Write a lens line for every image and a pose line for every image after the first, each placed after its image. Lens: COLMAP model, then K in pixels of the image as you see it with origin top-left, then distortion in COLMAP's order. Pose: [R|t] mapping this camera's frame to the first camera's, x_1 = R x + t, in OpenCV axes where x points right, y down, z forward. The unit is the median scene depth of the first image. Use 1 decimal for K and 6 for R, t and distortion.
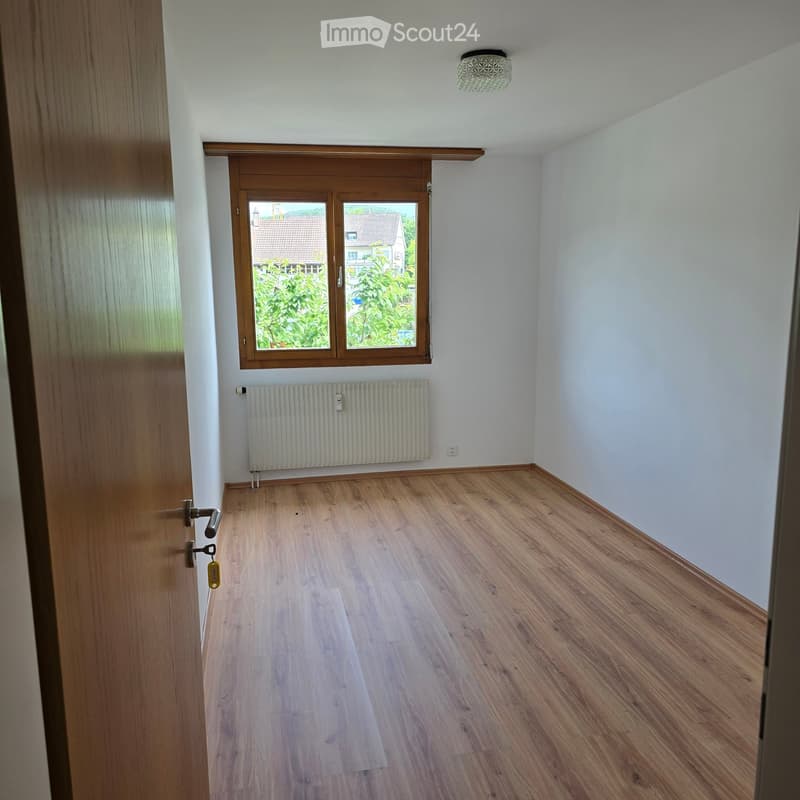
lens RADIAL K [[720.2, 0, 390.1], [0, 720.2, 415.8], [0, 0, 1]] dist [0.077337, -0.076480]
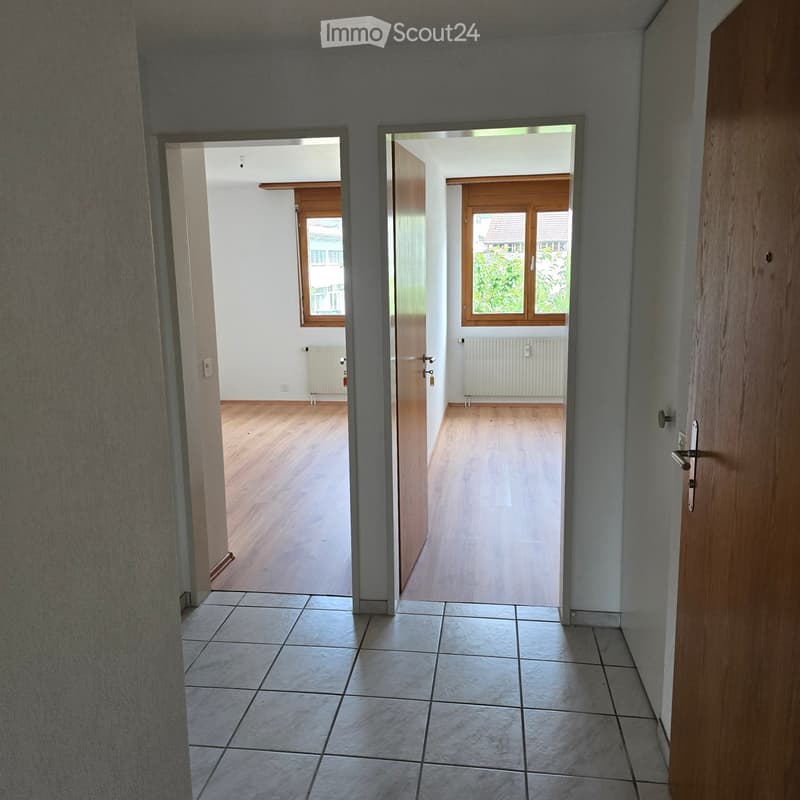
lens RADIAL K [[720.2, 0, 390.1], [0, 720.2, 415.8], [0, 0, 1]] dist [0.077337, -0.076480]
pose [[0.946940, 0.057901, -0.316153, 0.139638], [-0.047906, 0.998078, 0.039302, 0.070128], [0.317821, -0.022071, 0.947894, -0.481964]]
